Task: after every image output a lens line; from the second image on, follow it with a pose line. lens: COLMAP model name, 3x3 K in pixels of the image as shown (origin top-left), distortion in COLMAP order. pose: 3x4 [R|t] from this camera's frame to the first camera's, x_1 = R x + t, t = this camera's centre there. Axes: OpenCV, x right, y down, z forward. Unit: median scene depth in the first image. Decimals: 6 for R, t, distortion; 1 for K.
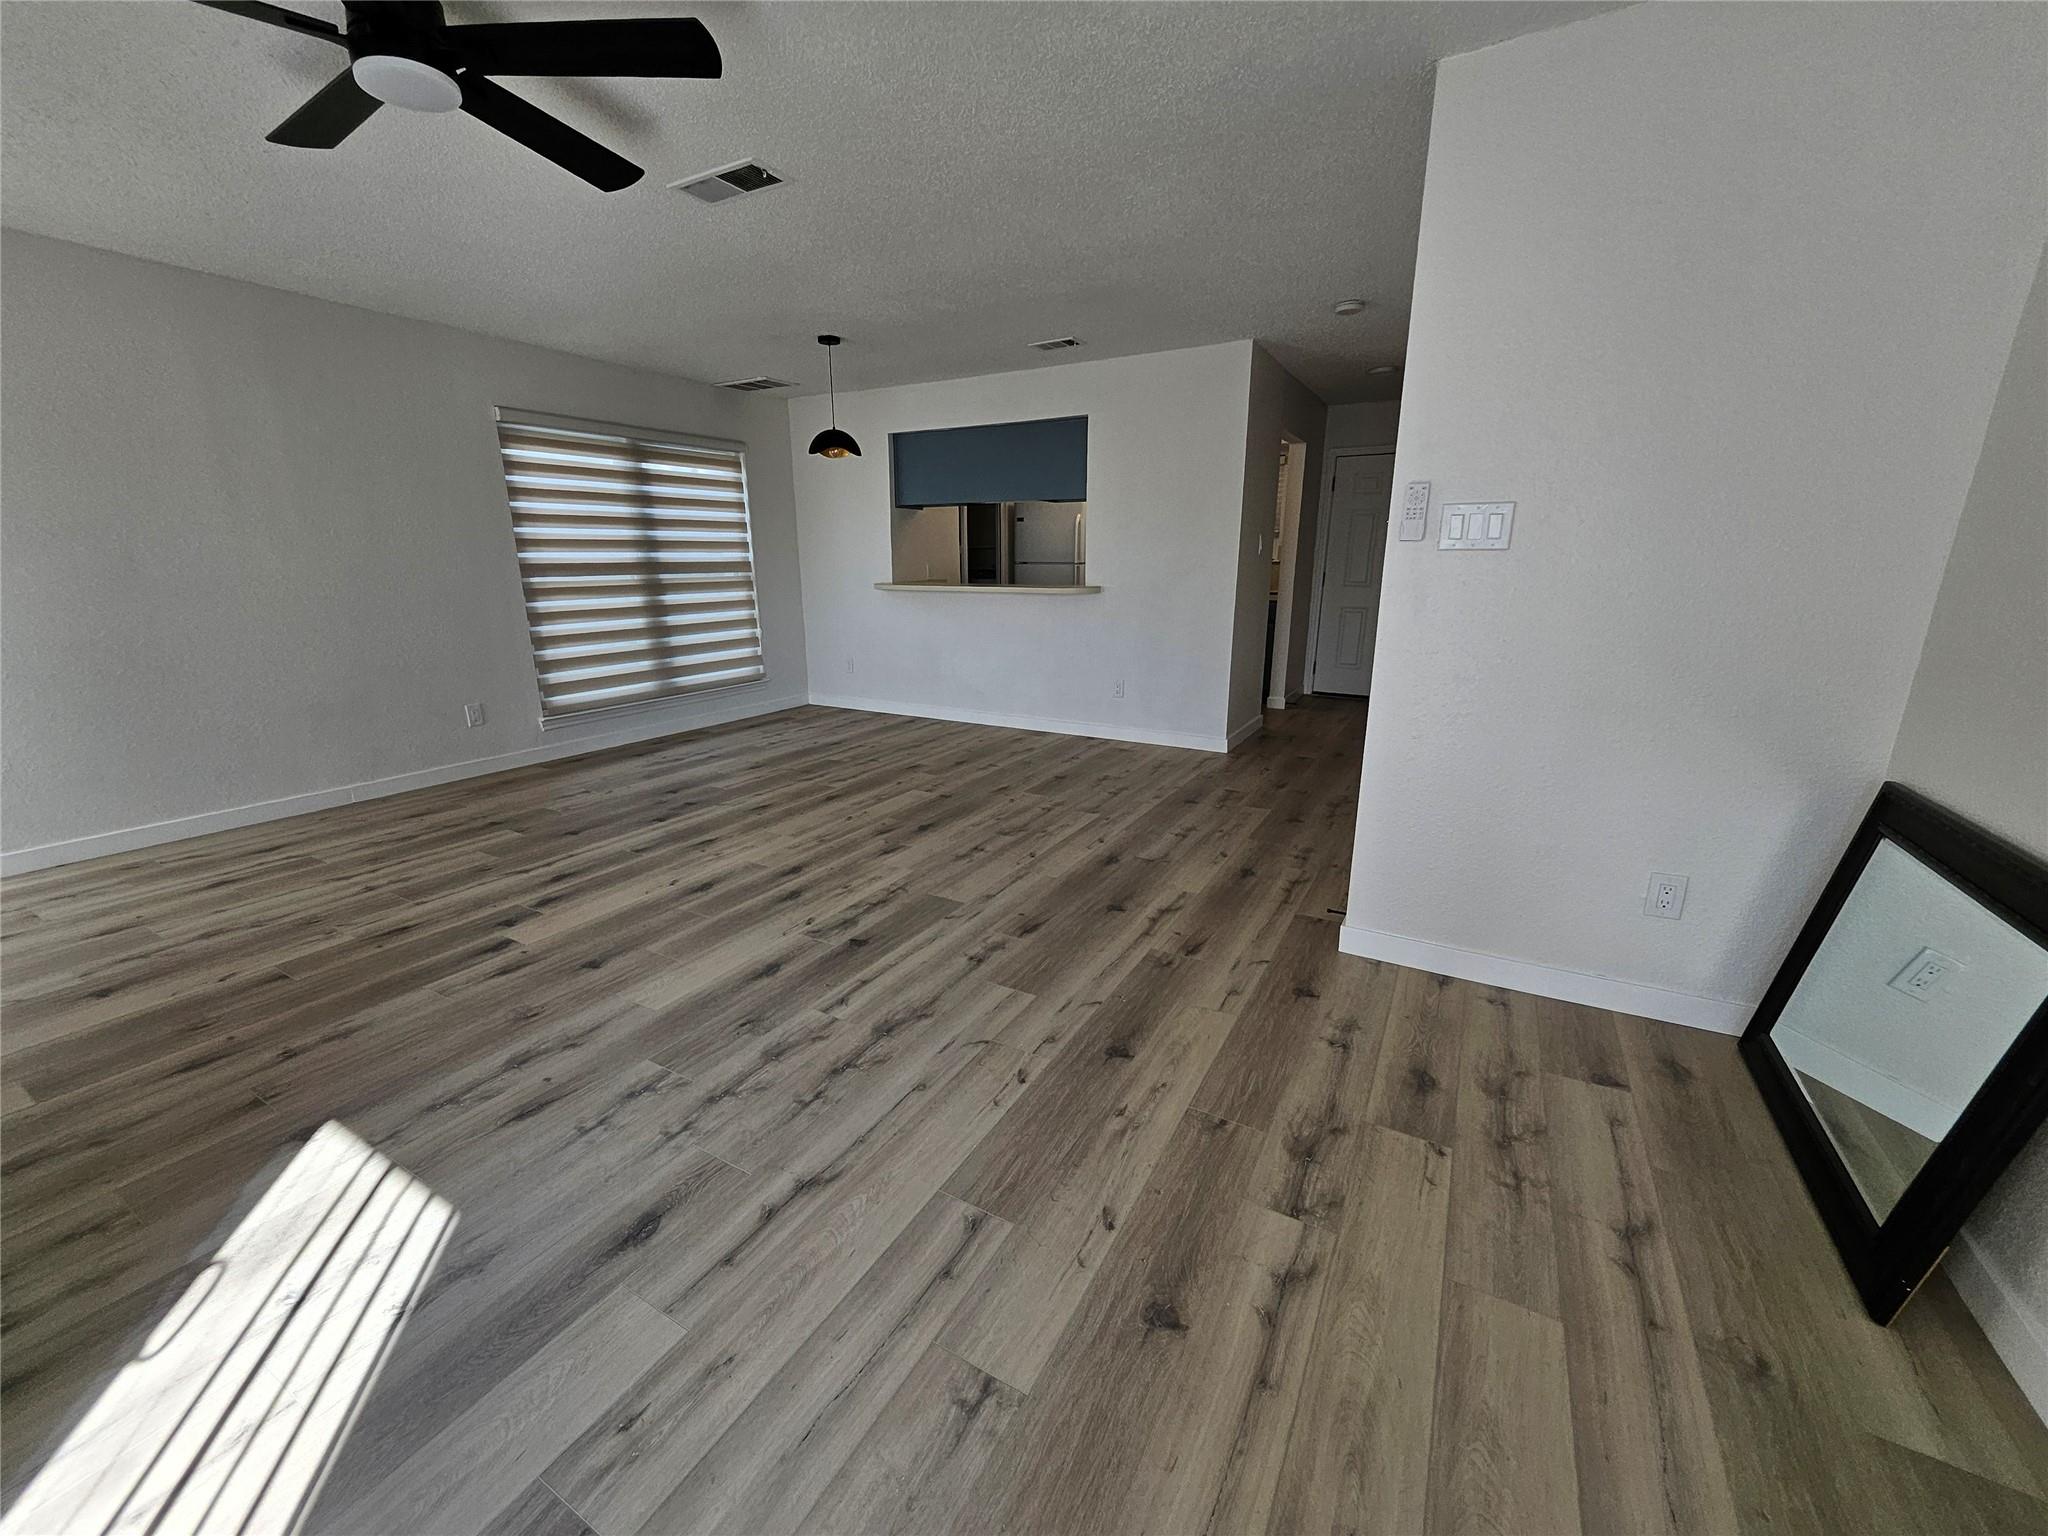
lens RADIAL K [[808.1, 0, 1017.0], [0, 808.1, 768.2], [0, 0, 1]] dist [0.004211, -0.003129]
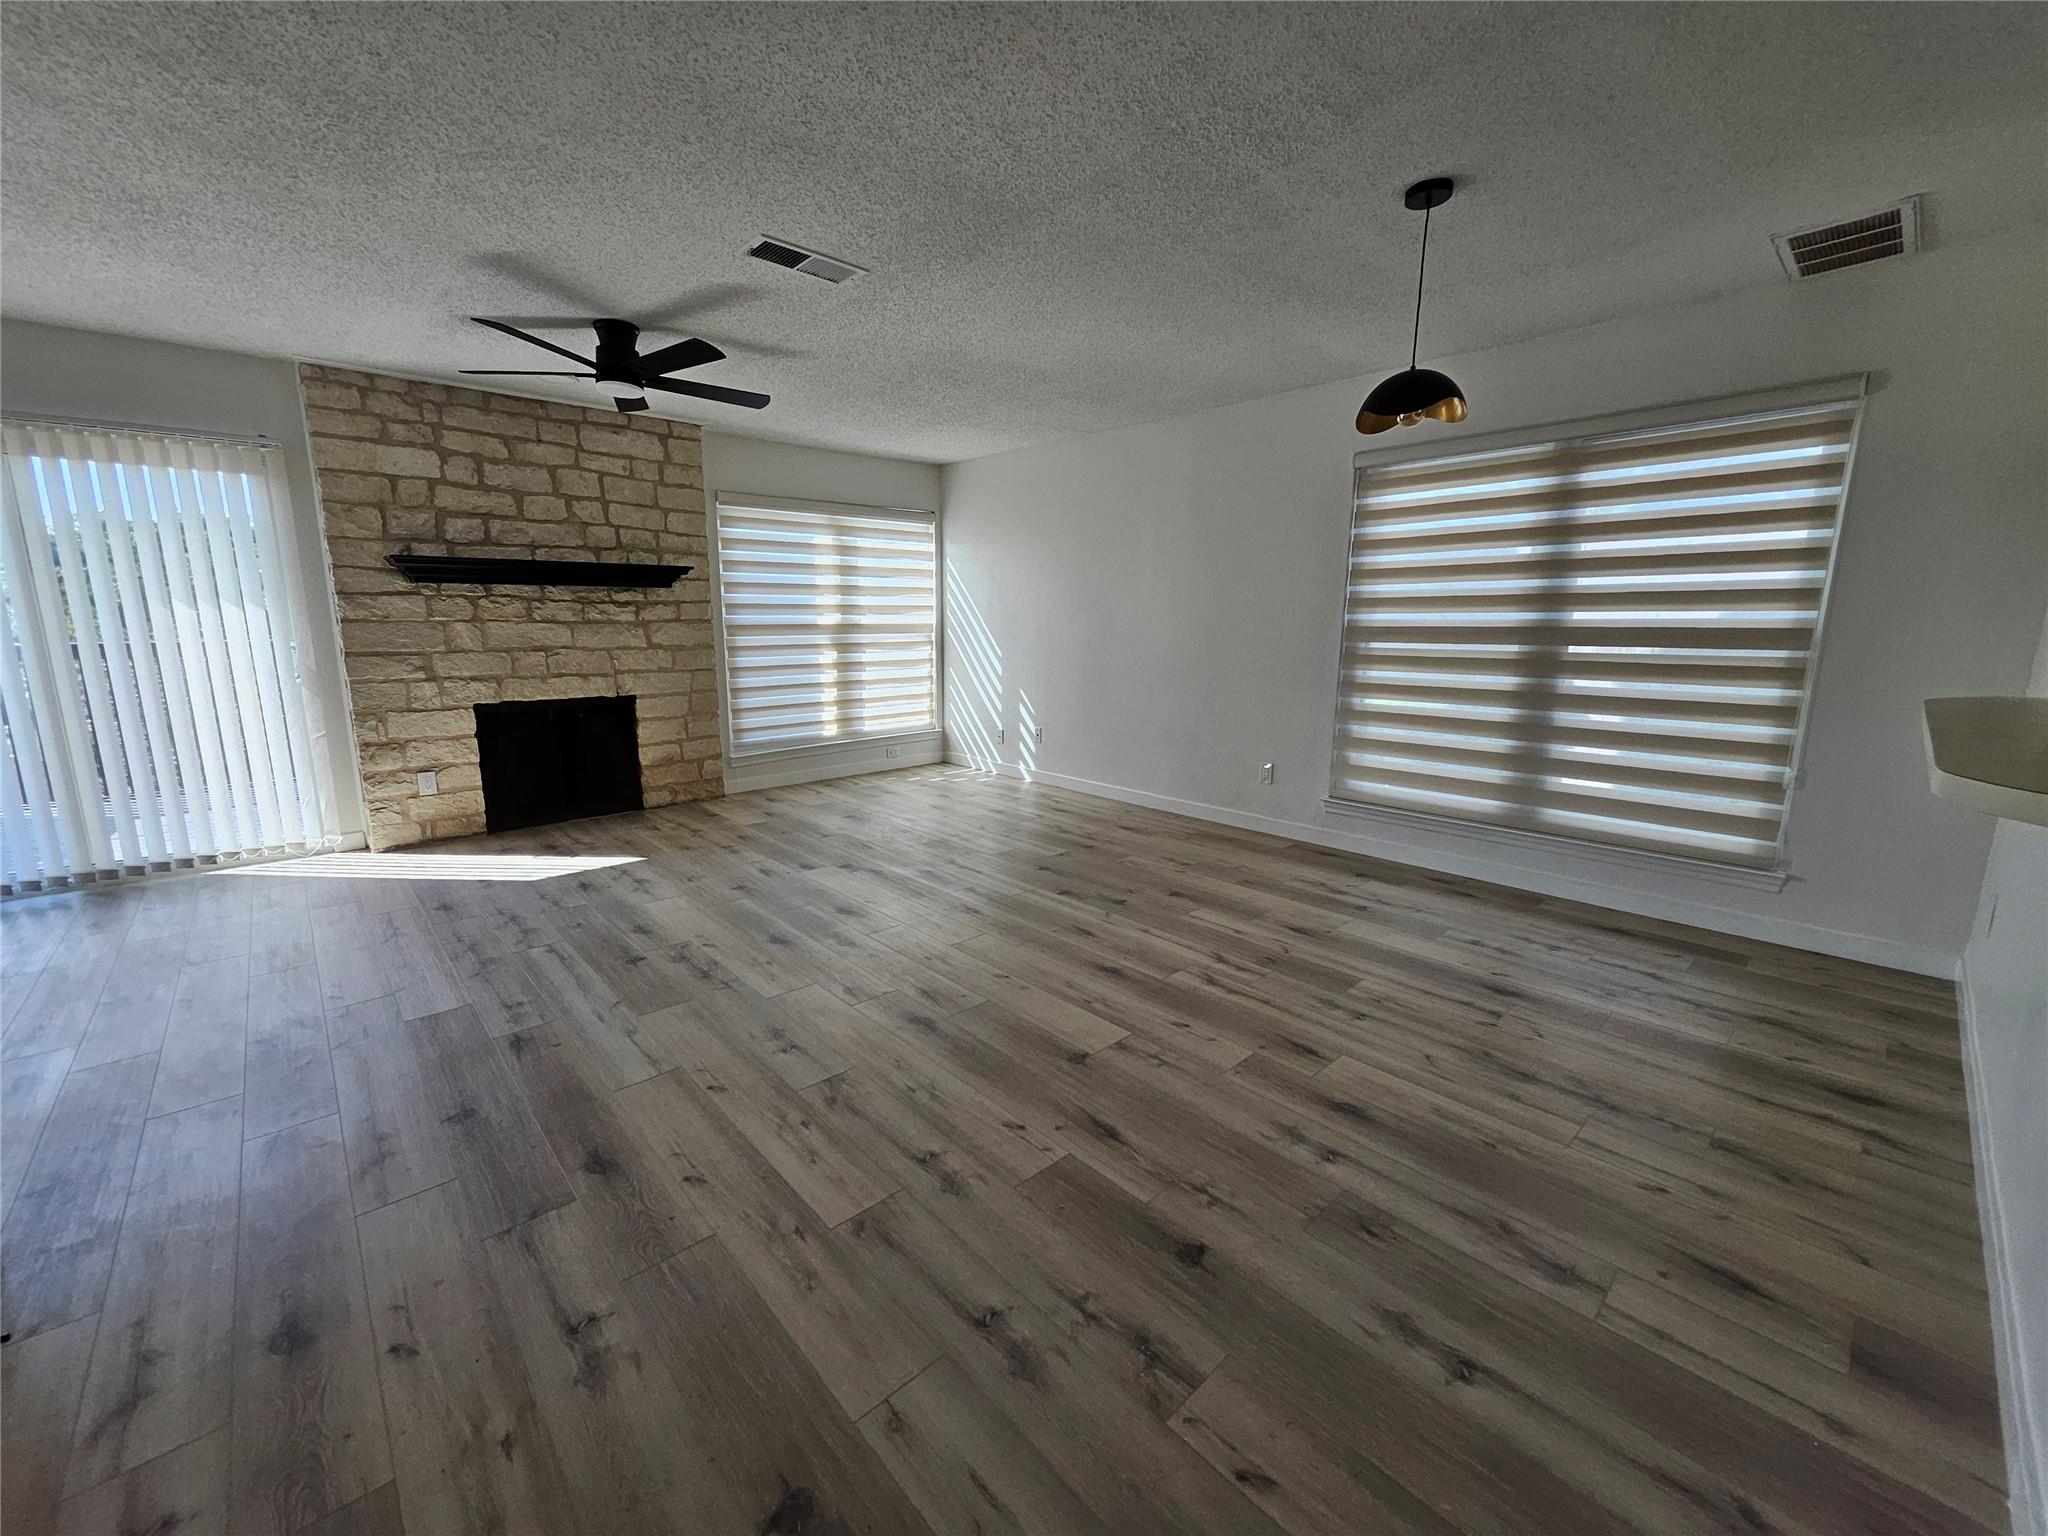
lens RADIAL K [[808.1, 0, 1018.9], [0, 808.1, 769.2], [0, 0, 1]] dist [0.004211, -0.003129]
pose [[-0.303929, 0.176728, -0.936159, 0.570863], [-0.244665, 0.935208, 0.255980, -0.396924], [0.920742, 0.306845, -0.240998, 1.511618]]
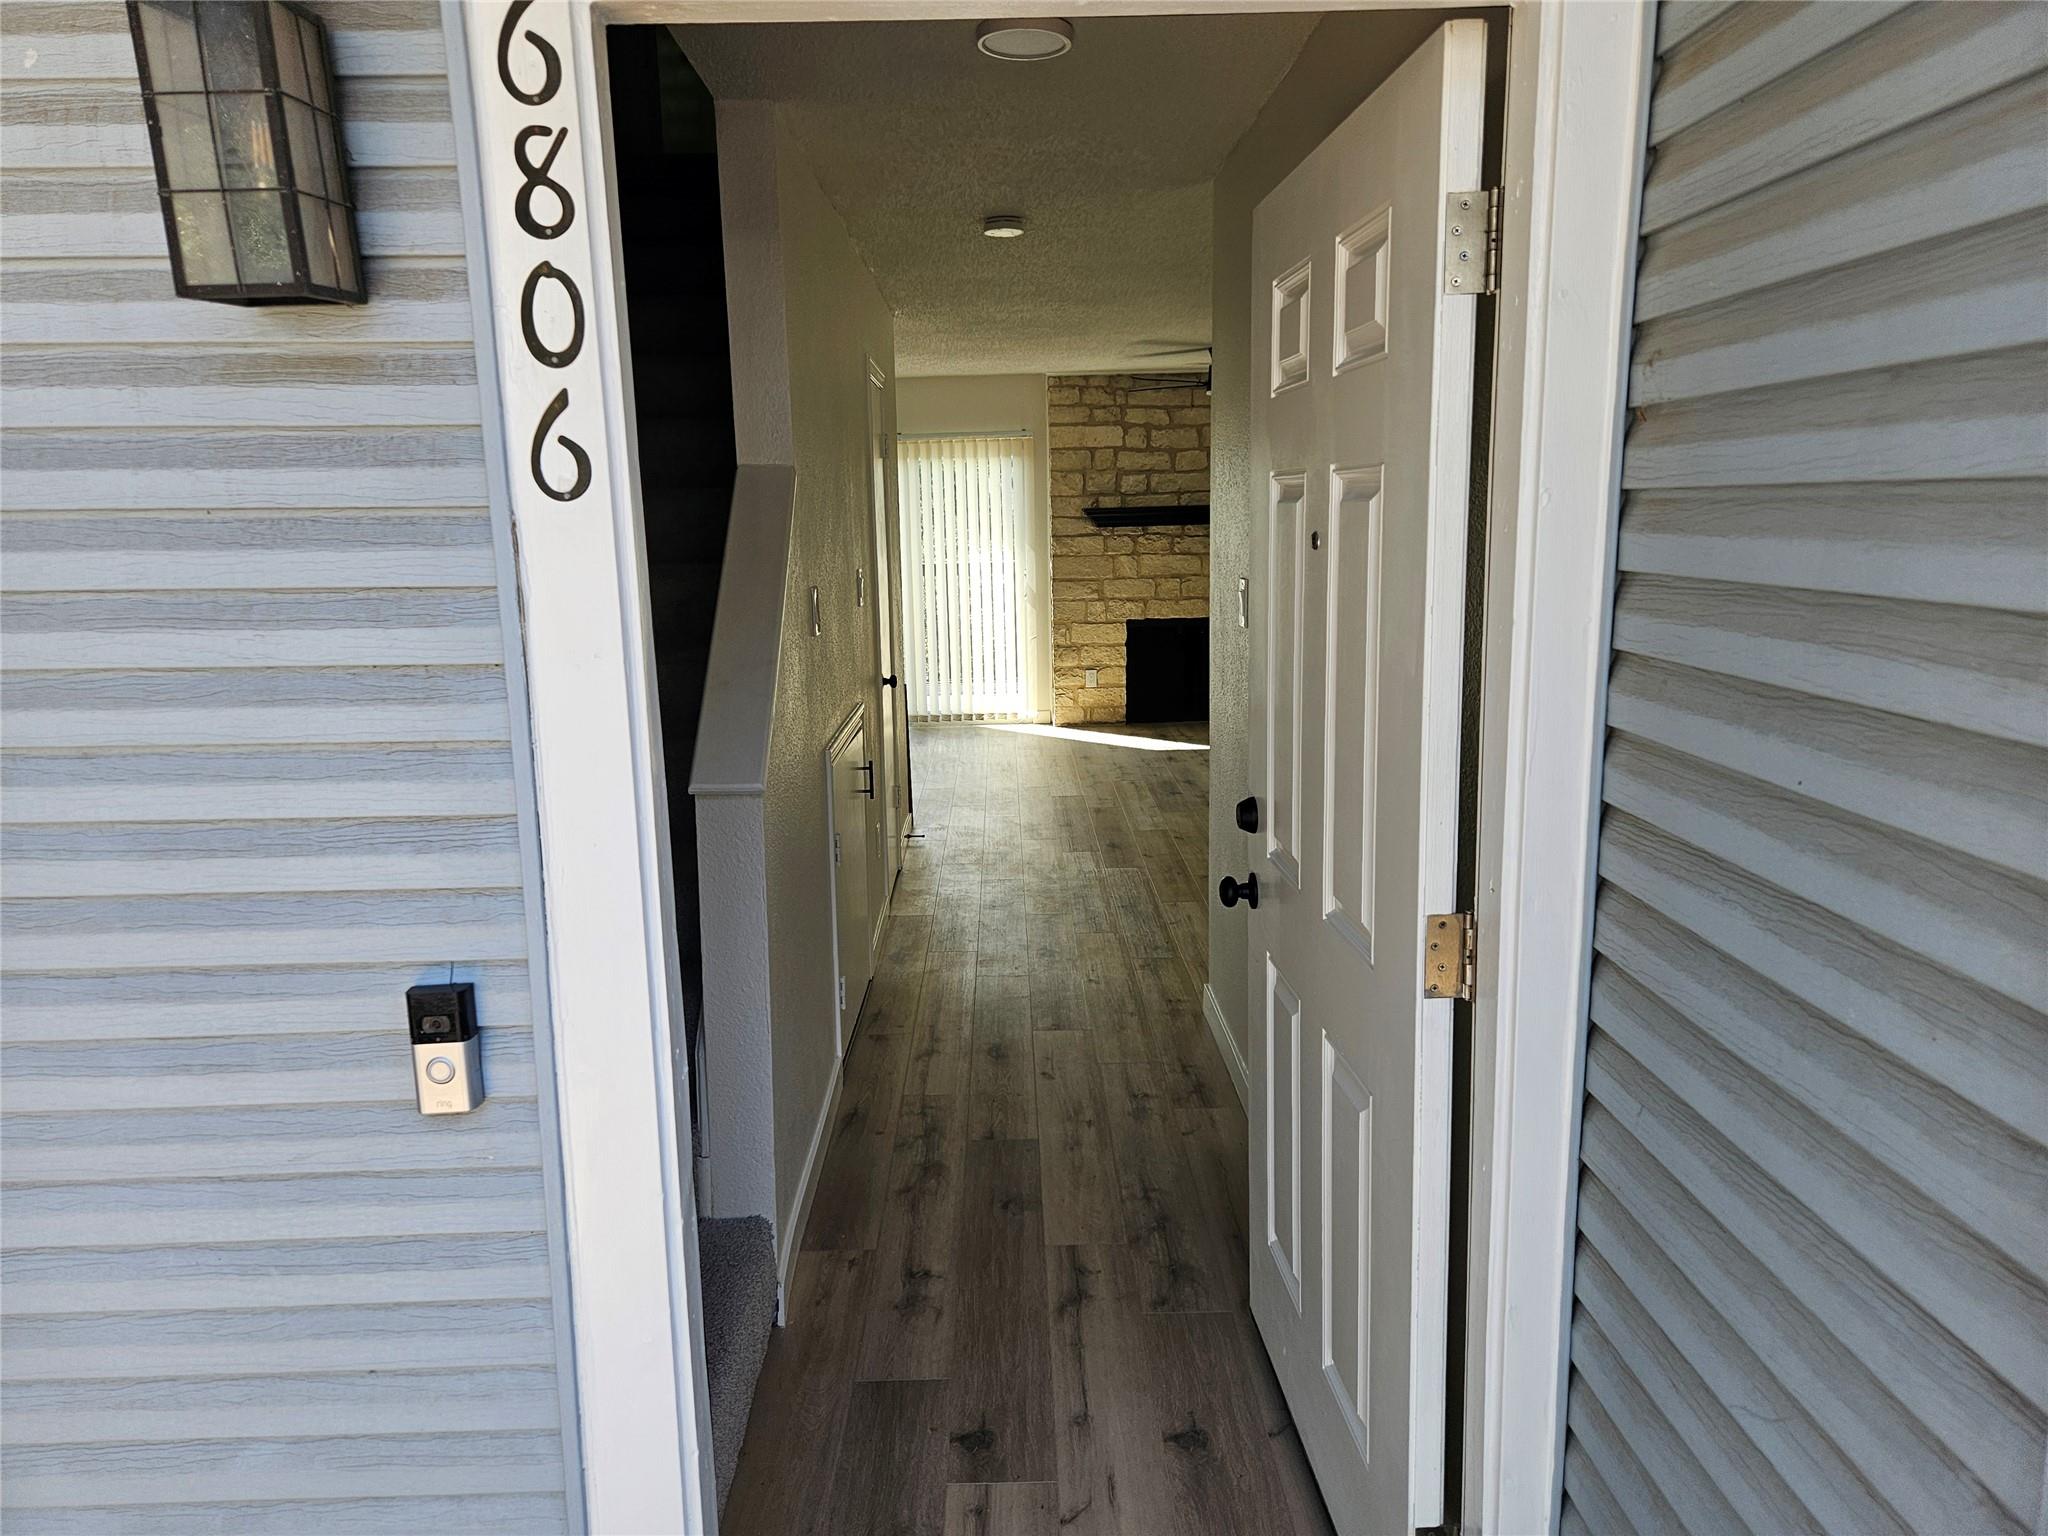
lens RADIAL K [[1367.1, 0, 1015.8], [0, 1367.1, 788.7], [0, 0, 1]] dist [0.027146, -0.009584]
pose [[-0.862154, 0.123420, -0.491385, 1.315460], [-0.105906, 0.904548, 0.413009, -0.824190], [0.495454, 0.408118, -0.766788, 2.693561]]
